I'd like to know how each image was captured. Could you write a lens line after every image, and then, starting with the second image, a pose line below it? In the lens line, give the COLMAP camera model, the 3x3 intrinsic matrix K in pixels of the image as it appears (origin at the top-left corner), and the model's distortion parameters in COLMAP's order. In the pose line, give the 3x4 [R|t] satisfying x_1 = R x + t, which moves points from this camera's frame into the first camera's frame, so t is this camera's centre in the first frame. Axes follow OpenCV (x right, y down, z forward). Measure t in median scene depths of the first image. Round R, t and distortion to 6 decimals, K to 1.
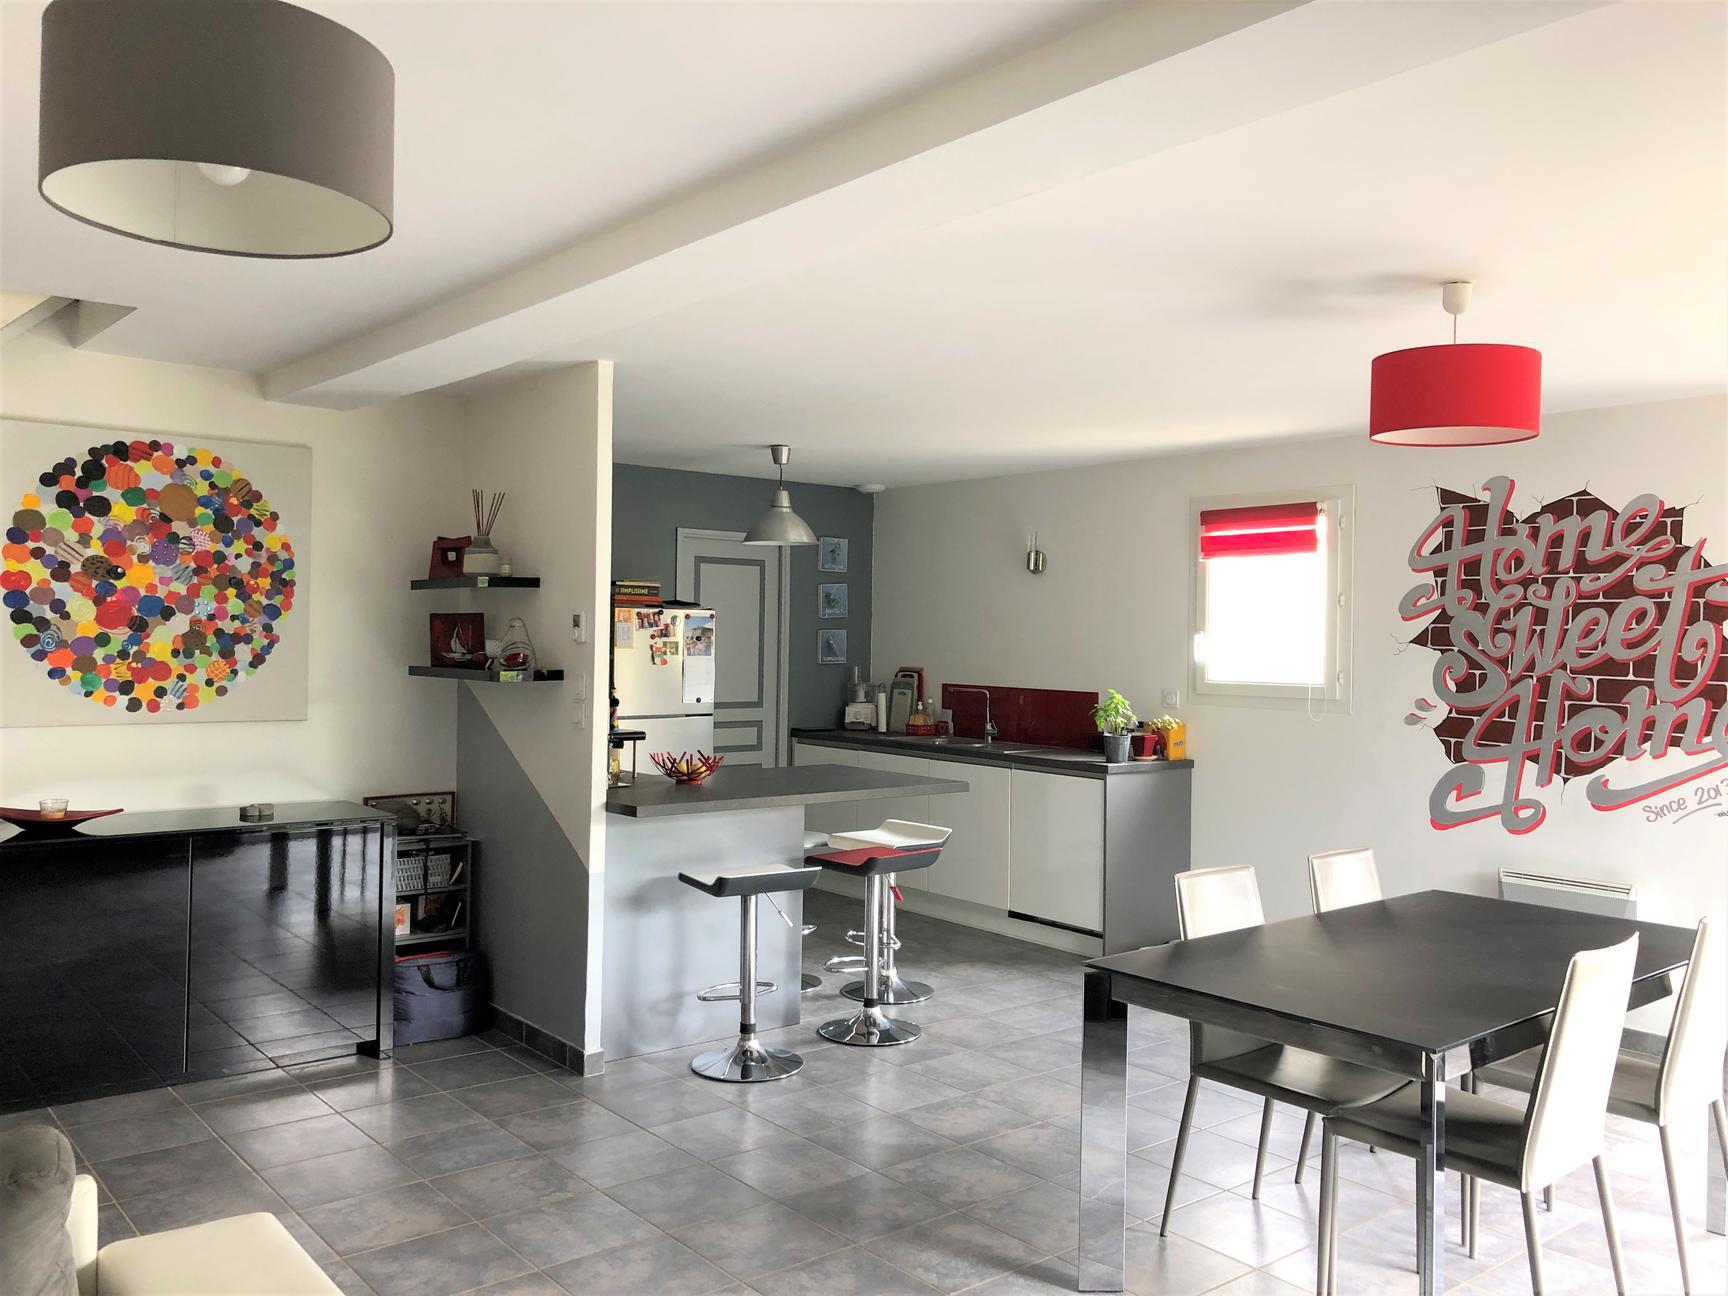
lens RADIAL K [[1410.5, 0, 865.9], [0, 1410.5, 643.2], [0, 0, 1]] dist [0.032485, -0.031661]
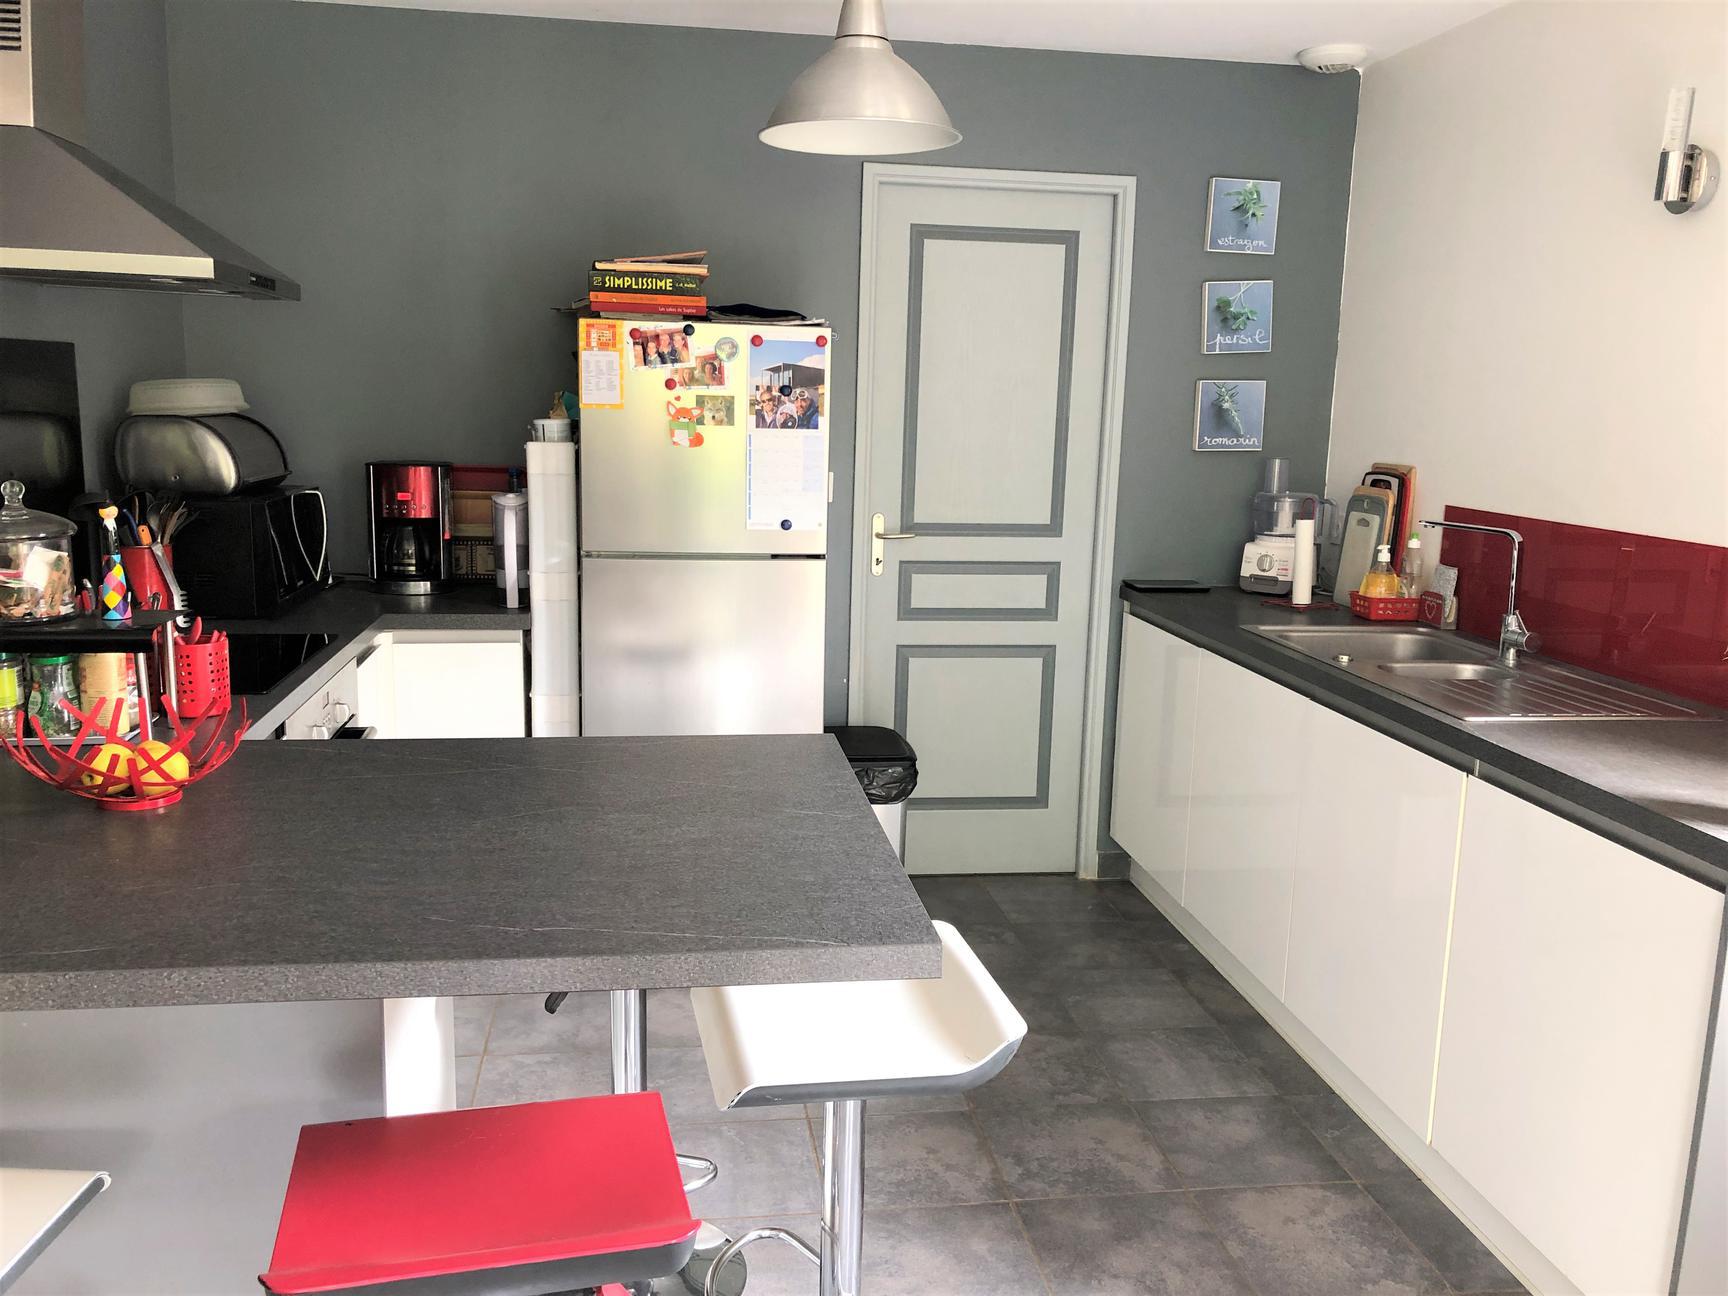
lens RADIAL K [[1410.5, 0, 837.5], [0, 1410.5, 686.7], [0, 0, 1]] dist [0.032485, -0.031661]
pose [[0.856677, 0.115586, -0.502738, 0.127413], [-0.017632, 0.980565, 0.195400, 0.001039], [0.515553, -0.158531, 0.842065, 0.559372]]
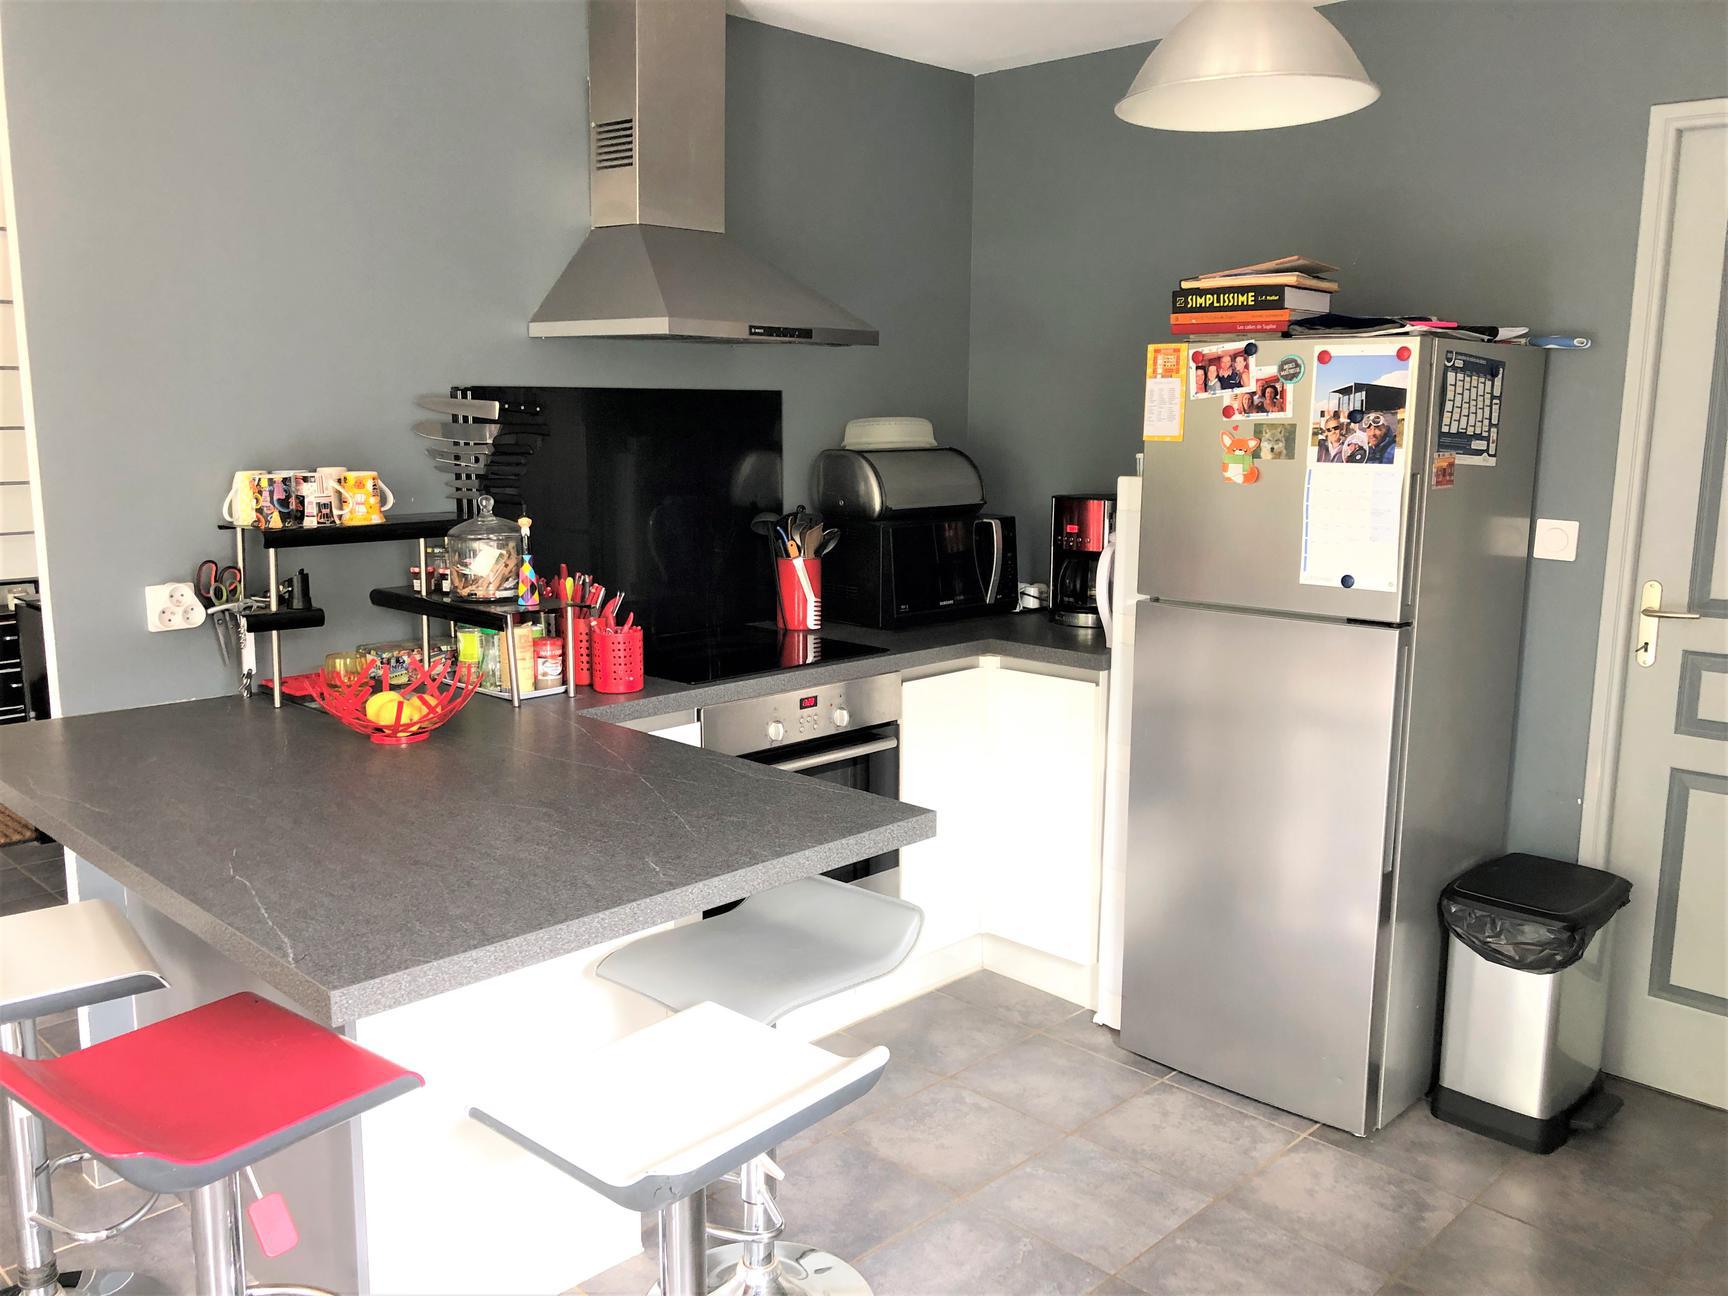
lens RADIAL K [[1410.5, 0, 855.5], [0, 1410.5, 650.6], [0, 0, 1]] dist [0.032485, -0.031661]
pose [[0.105061, 0.156846, -0.982019, 0.223673], [-0.006415, 0.987570, 0.157047, -0.000062], [0.994445, -0.010200, 0.104761, 0.765462]]
